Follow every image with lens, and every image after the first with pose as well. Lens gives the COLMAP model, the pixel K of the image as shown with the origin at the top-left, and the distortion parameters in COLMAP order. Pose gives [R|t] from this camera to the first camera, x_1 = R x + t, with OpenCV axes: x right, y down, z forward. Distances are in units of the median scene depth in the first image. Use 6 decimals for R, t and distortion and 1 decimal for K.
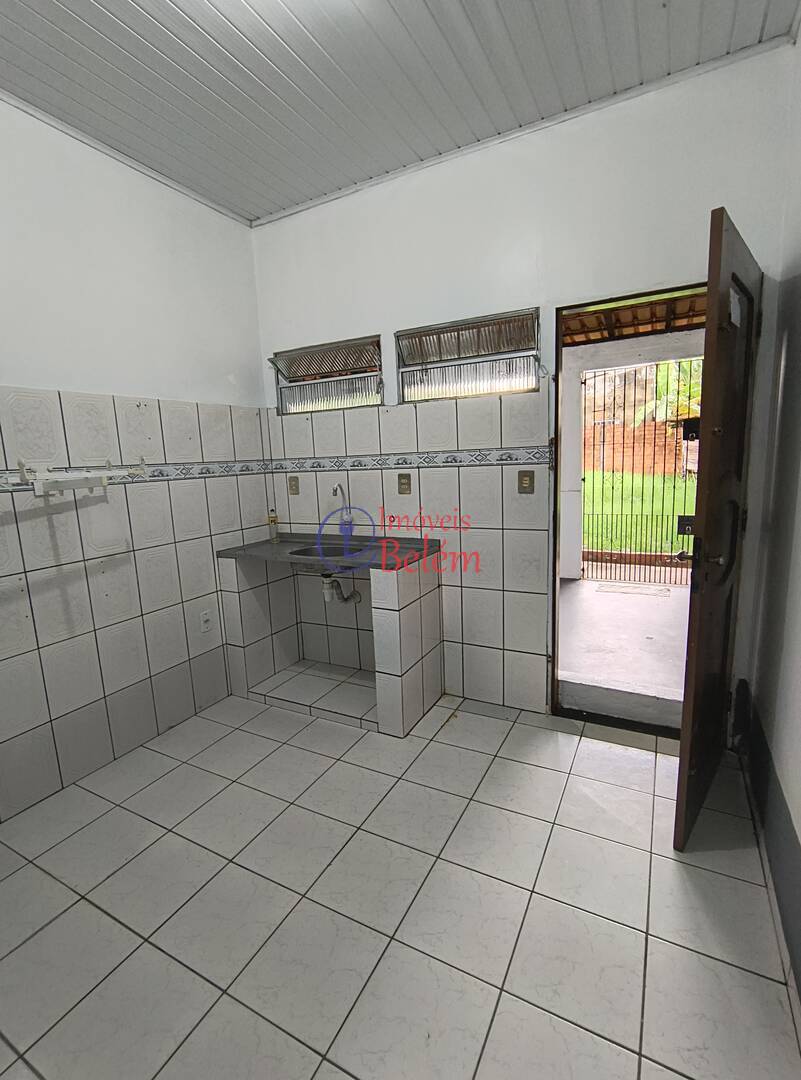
lens RADIAL K [[499.7, 0, 400.5], [0, 499.7, 540.0], [0, 0, 1]] dist [0.000884, -0.000616]
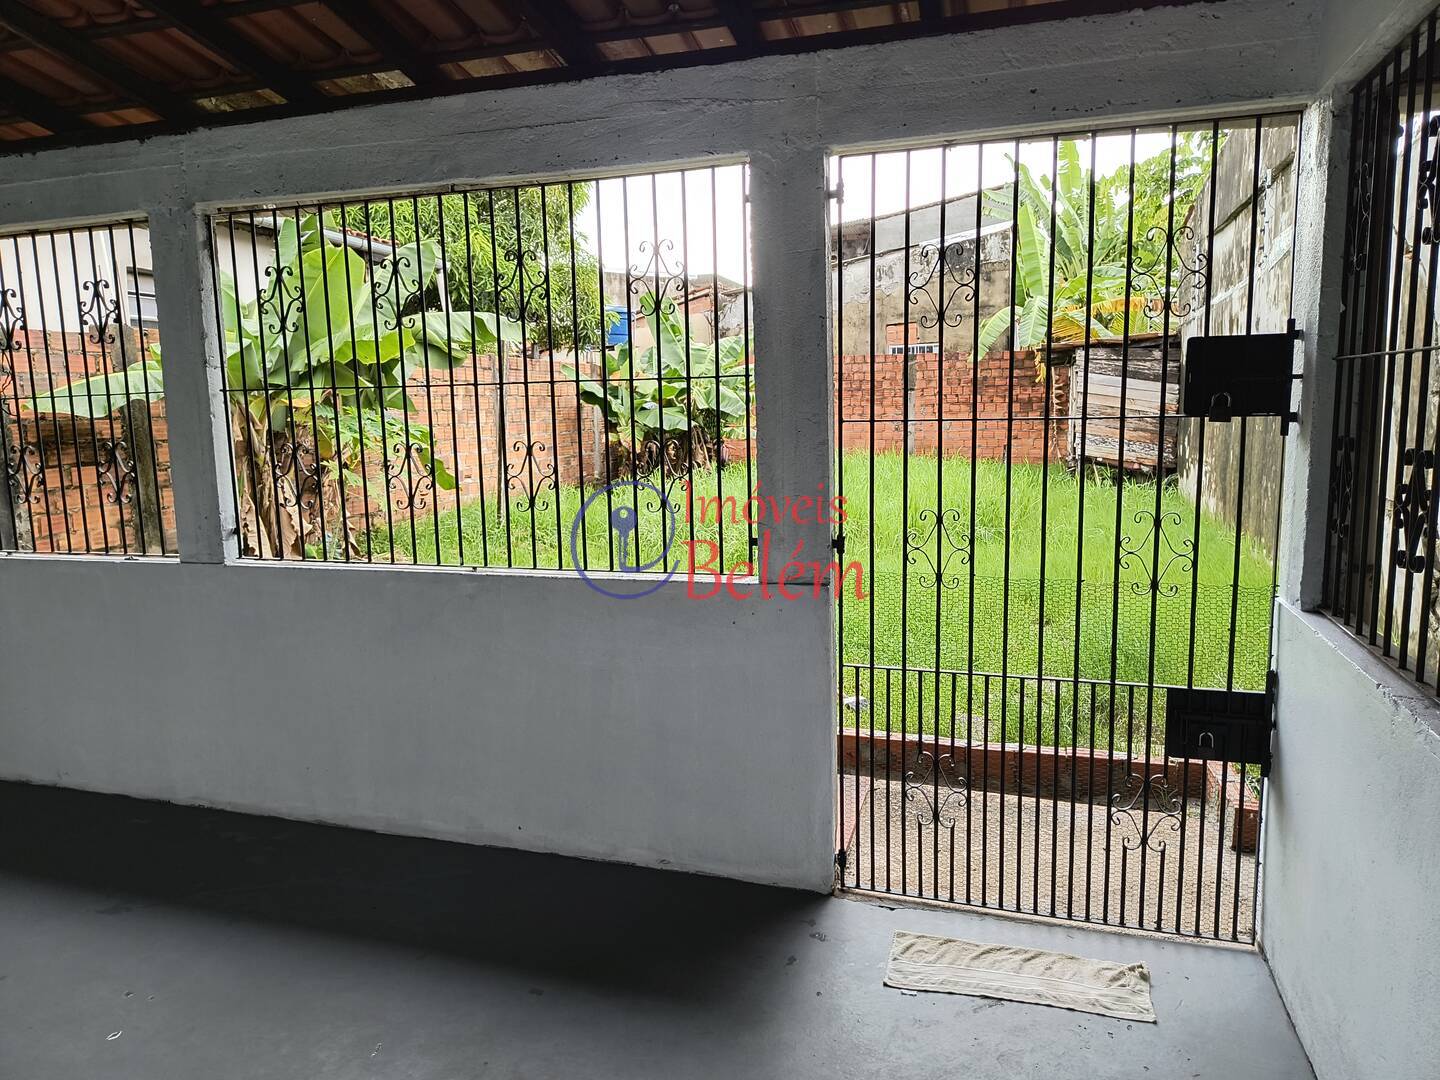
lens RADIAL K [[975.3, 0, 720.0], [0, 975.3, 540.0], [0, 0, 1]] dist [0.025777, -0.001314]
pose [[0.975437, -0.002148, 0.220266, 0.788572], [0.008770, 0.999538, -0.029090, -0.462296], [-0.220102, 0.030308, 0.975006, 2.092884]]
